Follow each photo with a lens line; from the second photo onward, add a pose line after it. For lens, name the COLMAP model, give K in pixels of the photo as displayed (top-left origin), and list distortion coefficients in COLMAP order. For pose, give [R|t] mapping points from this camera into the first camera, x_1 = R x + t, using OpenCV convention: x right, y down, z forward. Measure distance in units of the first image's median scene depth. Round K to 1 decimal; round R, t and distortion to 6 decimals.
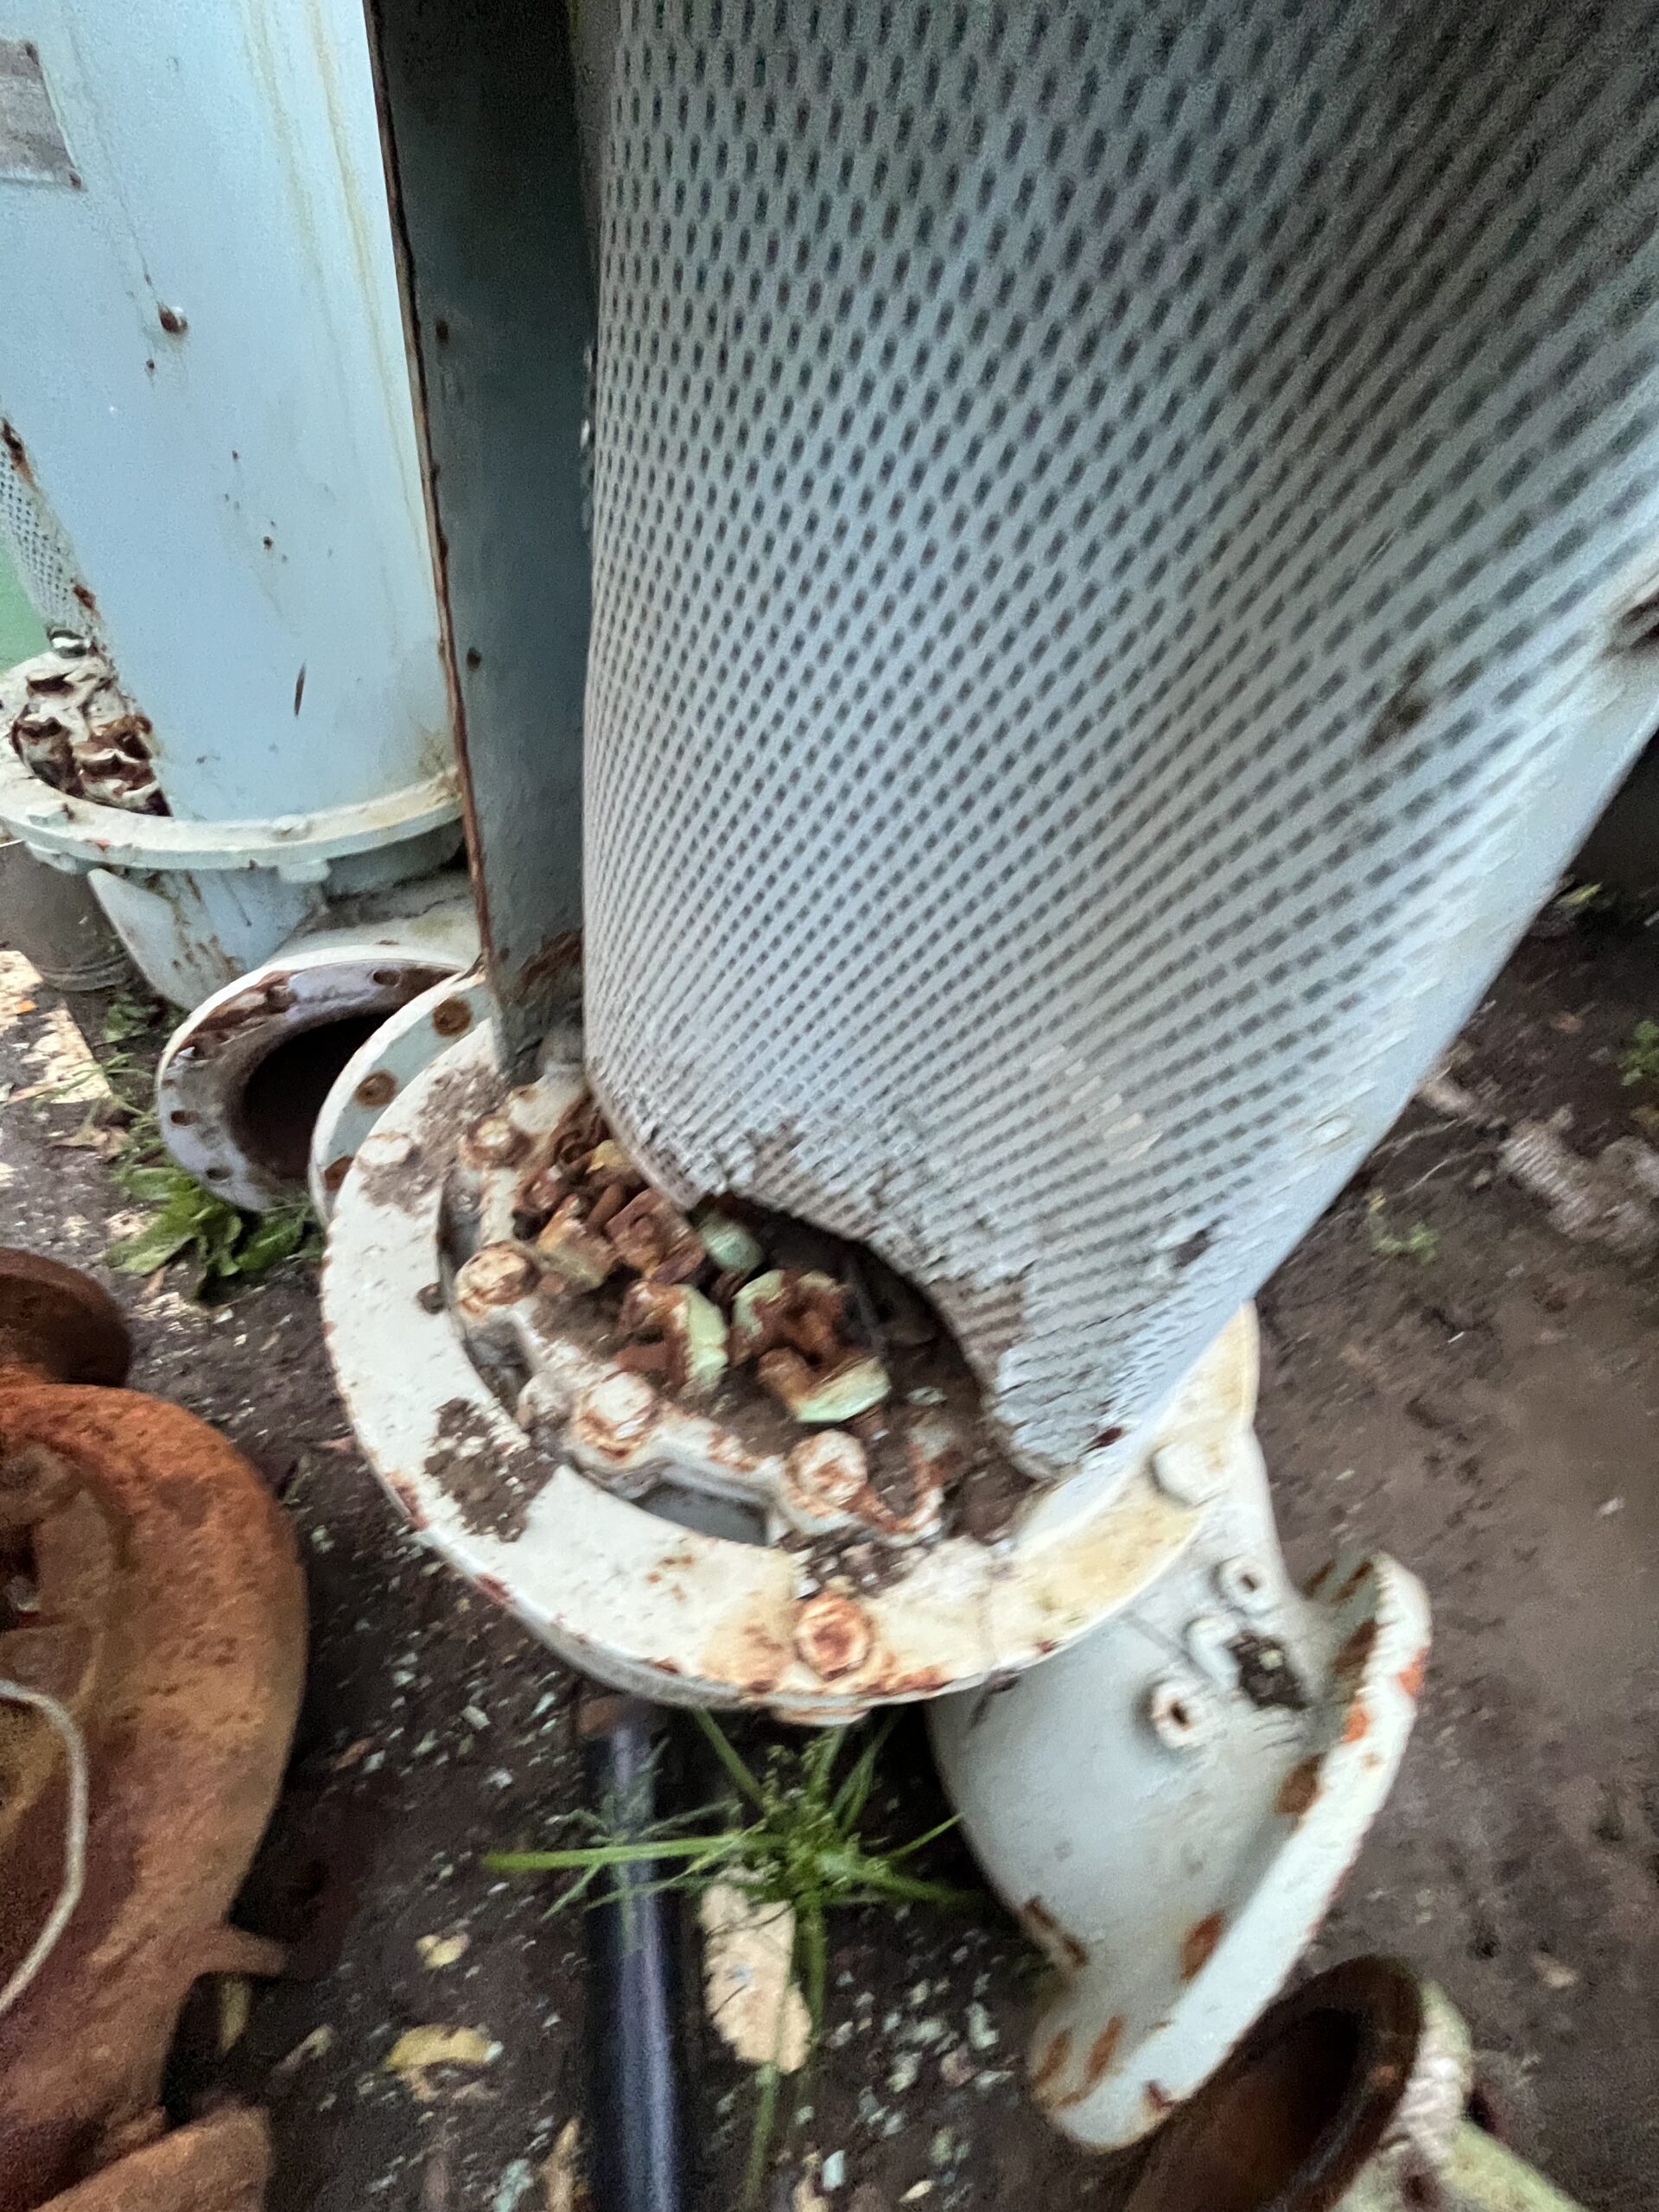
lens RADIAL K [[903.0, 0, 829.5], [0, 903.0, 1106.0], [0, 0, 1]] dist [-0.001113, 0.000289]
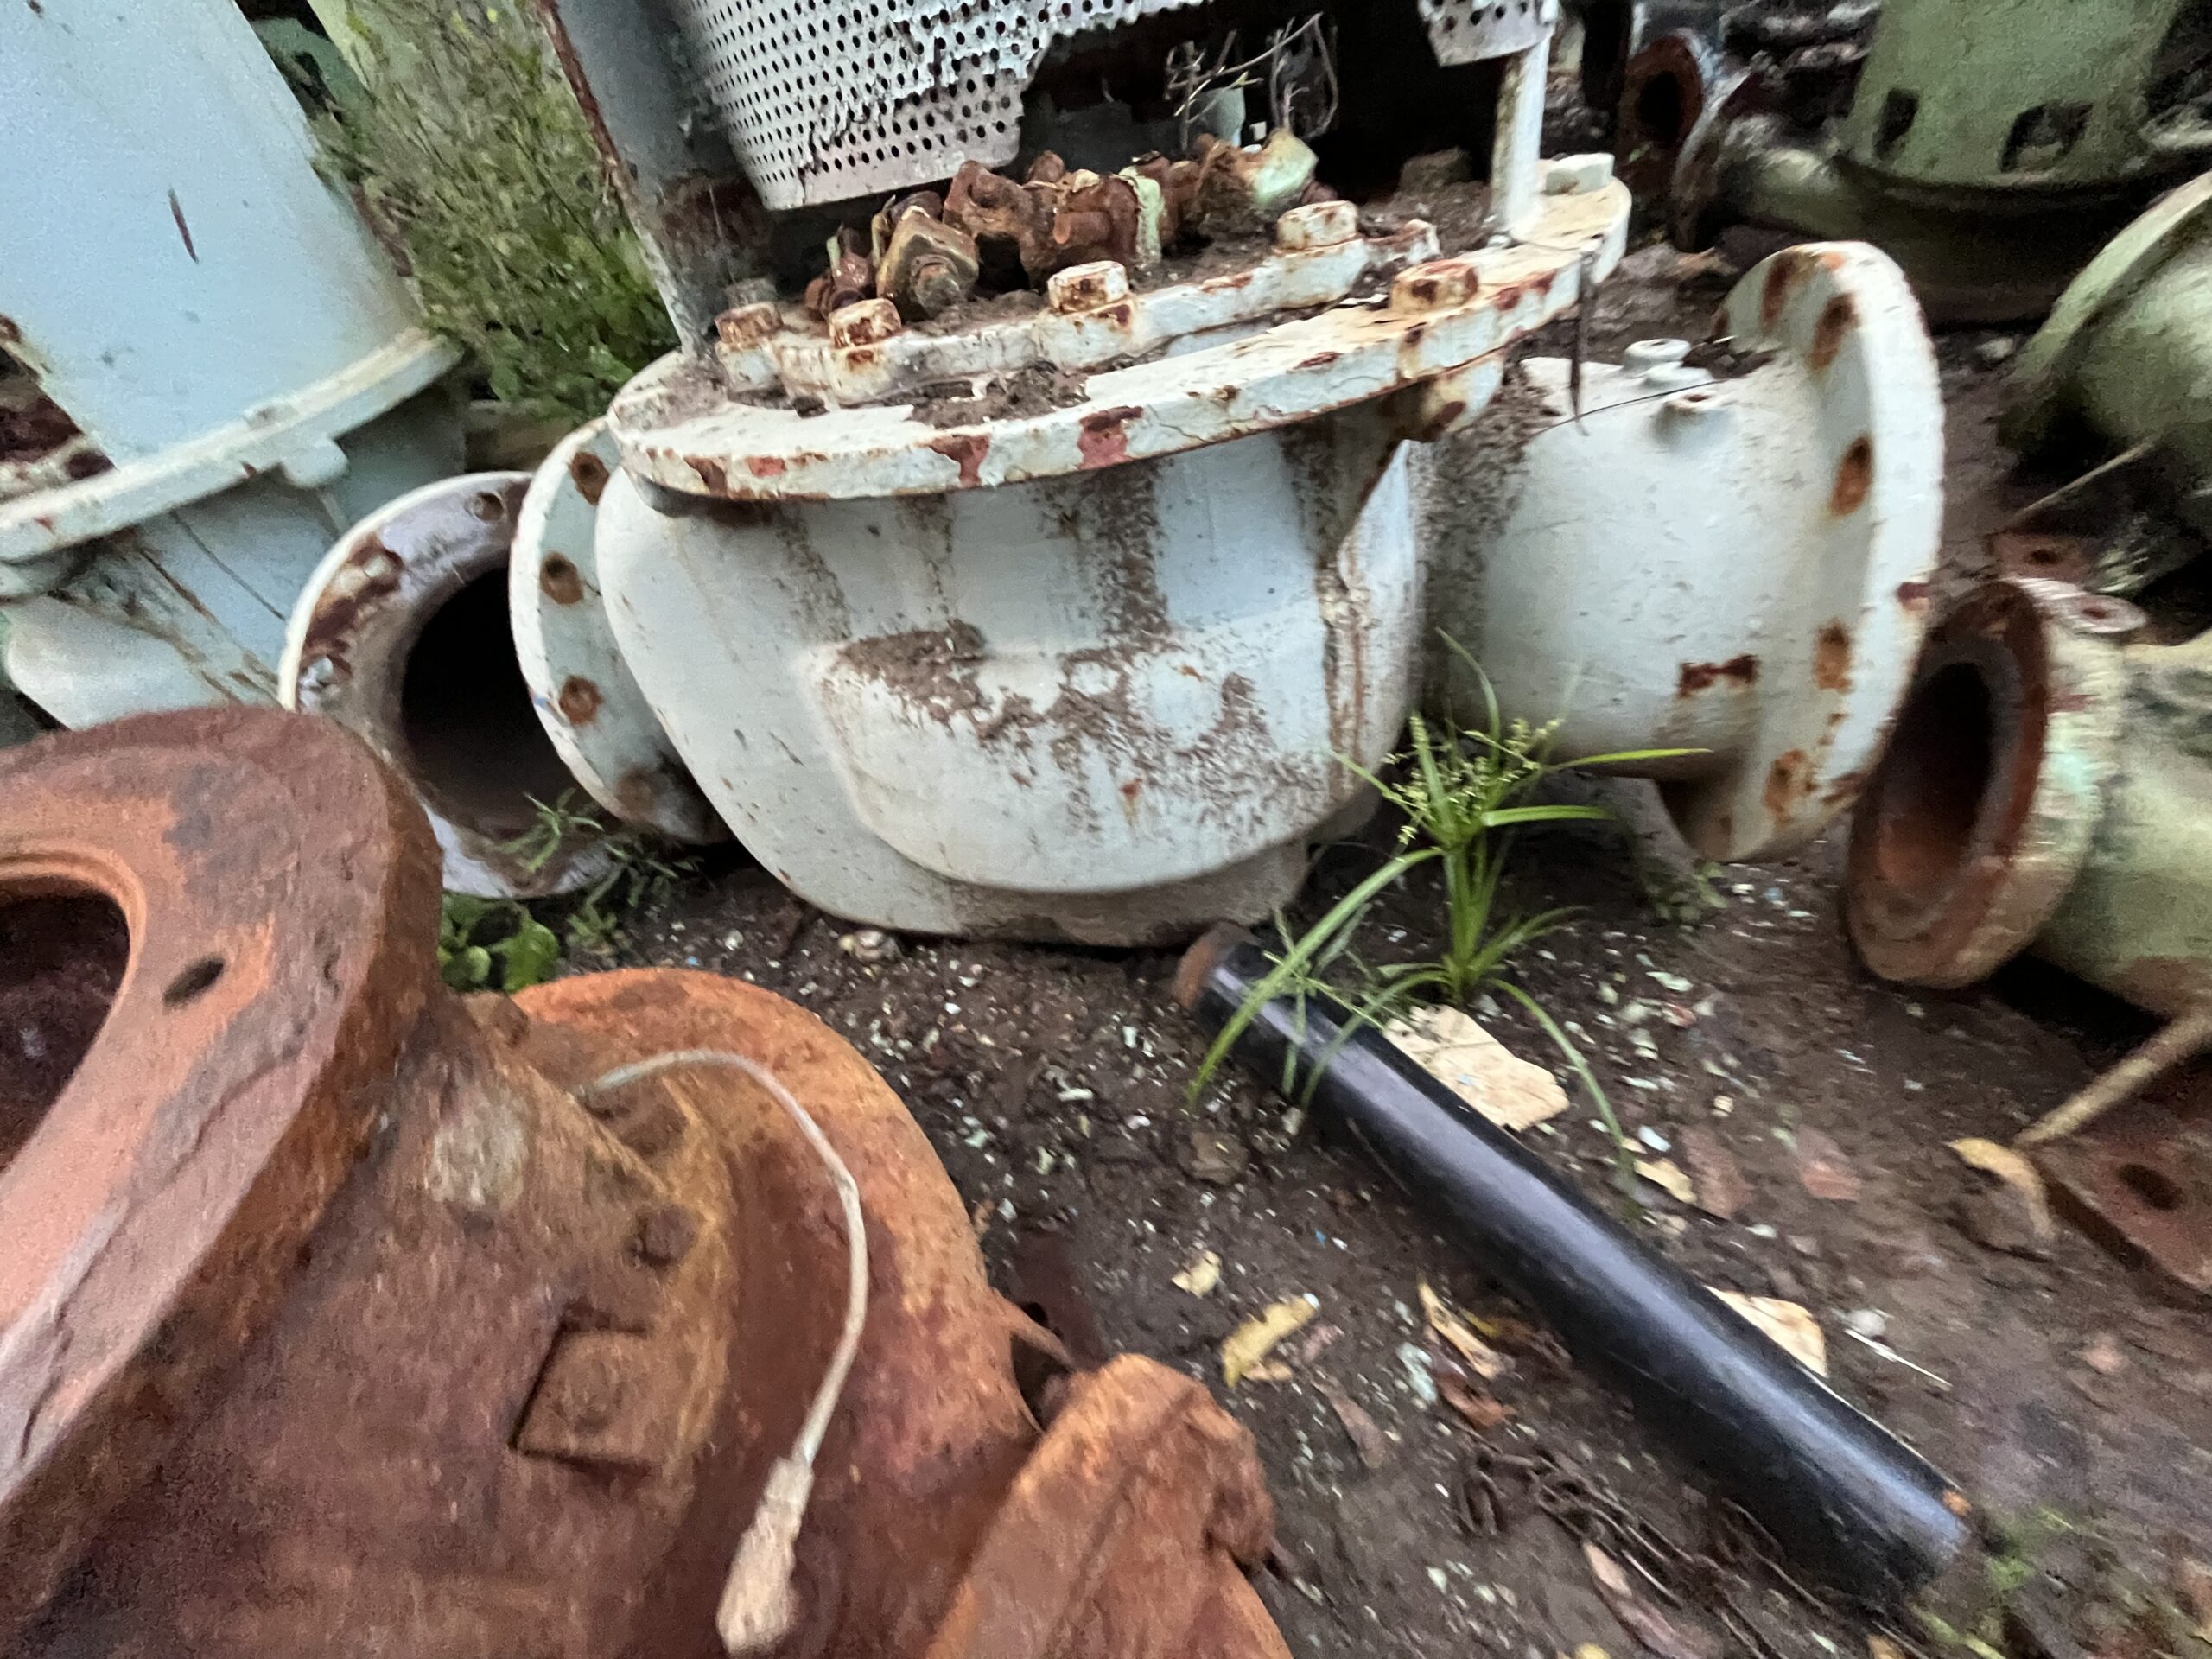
lens RADIAL K [[903.0, 0, 1106.0], [0, 903.0, 829.5], [0, 0, 1]] dist [-0.001113, 0.000289]
pose [[0.816980, -0.543318, 0.193258, -0.457584], [0.545268, 0.836900, 0.047761, 0.497880], [-0.187687, 0.066357, 0.979985, 0.123041]]
